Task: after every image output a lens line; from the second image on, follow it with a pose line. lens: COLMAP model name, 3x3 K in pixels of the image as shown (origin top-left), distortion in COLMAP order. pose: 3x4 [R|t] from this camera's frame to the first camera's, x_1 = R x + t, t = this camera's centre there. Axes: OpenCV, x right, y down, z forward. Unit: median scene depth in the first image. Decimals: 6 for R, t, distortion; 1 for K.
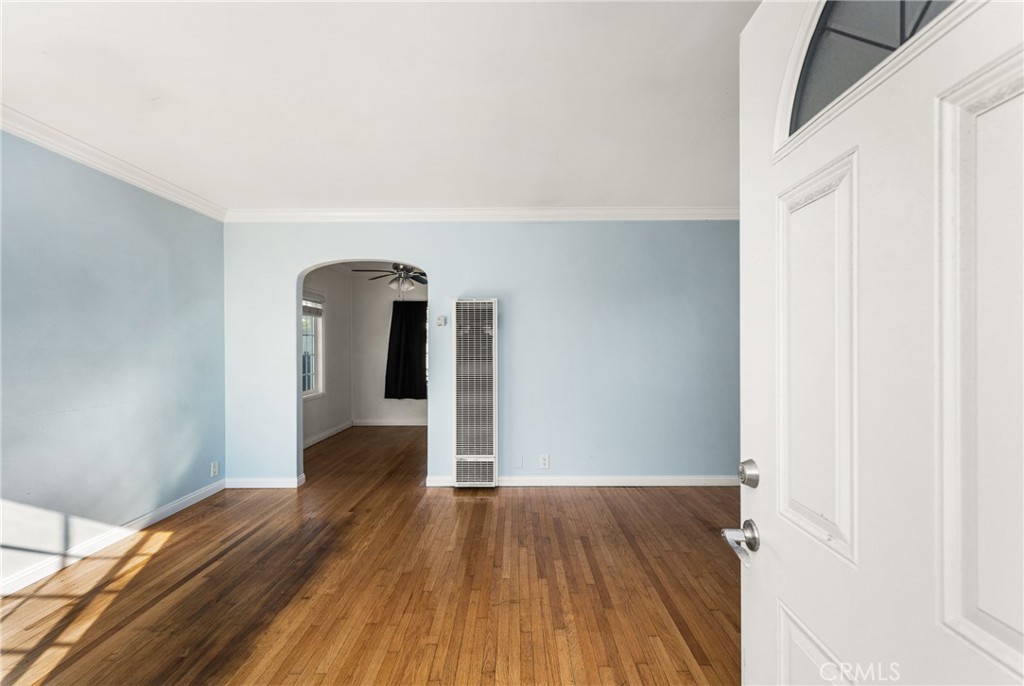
lens RADIAL K [[451.8, 0, 513.5], [0, 451.8, 336.8], [0, 0, 1]] dist [0.019683, -0.000009]
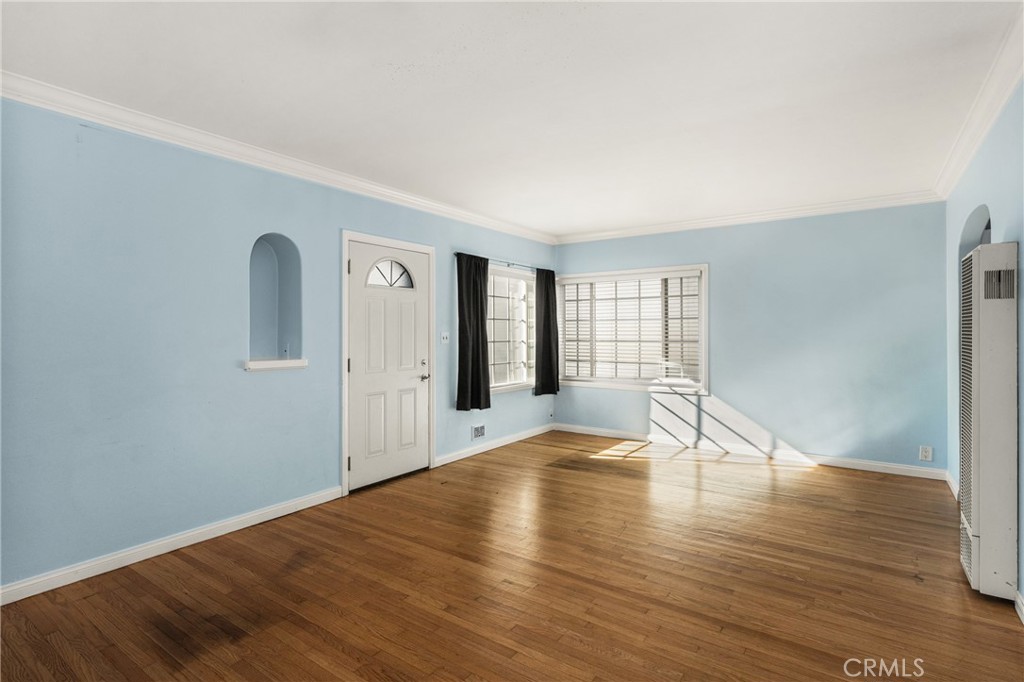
lens RADIAL K [[502.2, 0, 506.7], [0, 502.2, 328.6], [0, 0, 1]] dist [0.002281, 0.000211]
pose [[-0.573896, 0.001637, -0.818927, 1.173978], [0.017032, 0.999806, -0.009938, 0.016308], [0.818751, -0.019651, -0.573812, 1.336679]]
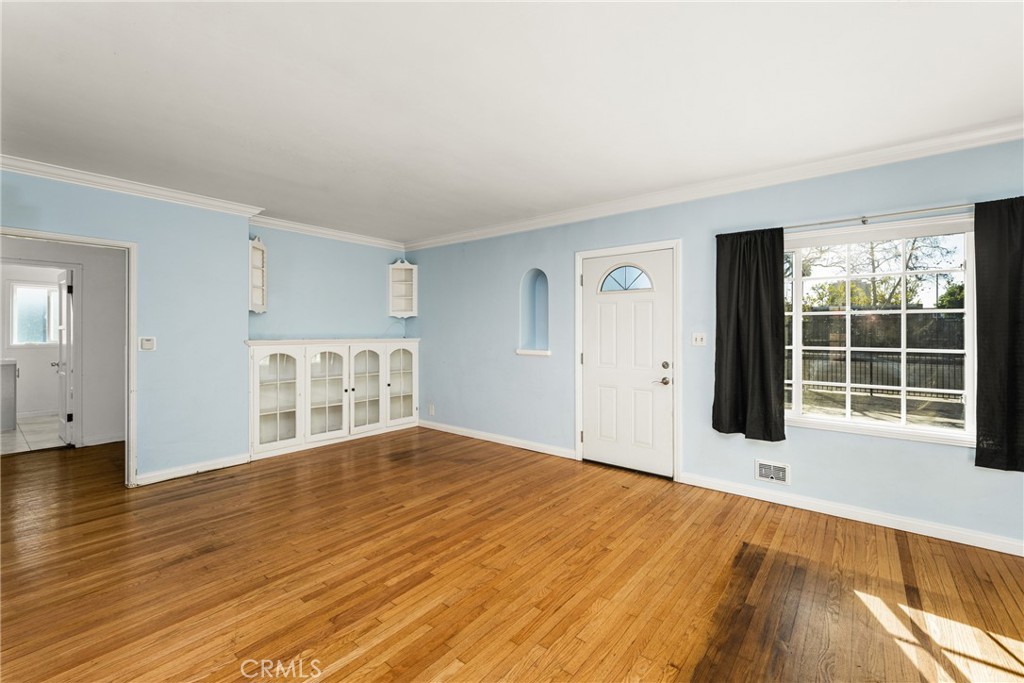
lens RADIAL K [[433.3, 0, 522.0], [0, 433.3, 332.3], [0, 0, 1]] dist [0.000067, -0.000084]
pose [[-0.790355, 0.001578, 0.612647, -0.611673], [-0.007878, 0.999888, -0.012739, 0.026309], [-0.612599, -0.014895, -0.790254, 1.517071]]
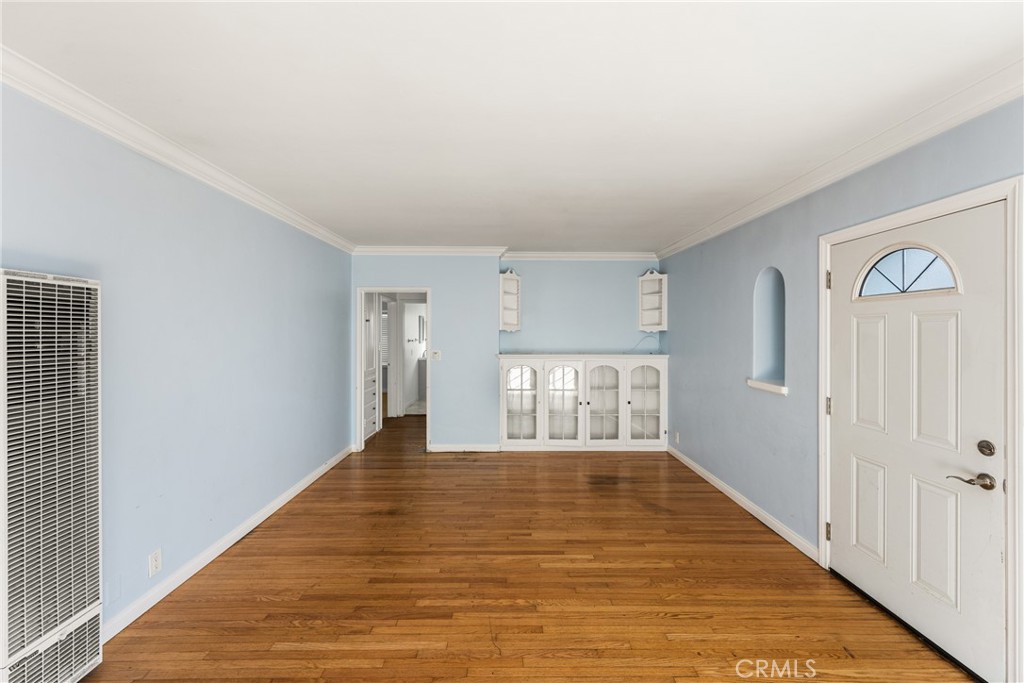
lens RADIAL K [[415.2, 0, 511.5], [0, 415.2, 334.6], [0, 0, 1]] dist [-0.001018, -0.000171]
pose [[-0.016310, -0.003398, 0.999861, -0.747776], [-0.018603, 0.999822, 0.003095, -0.053827], [-0.999694, -0.018550, -0.016371, 0.846206]]
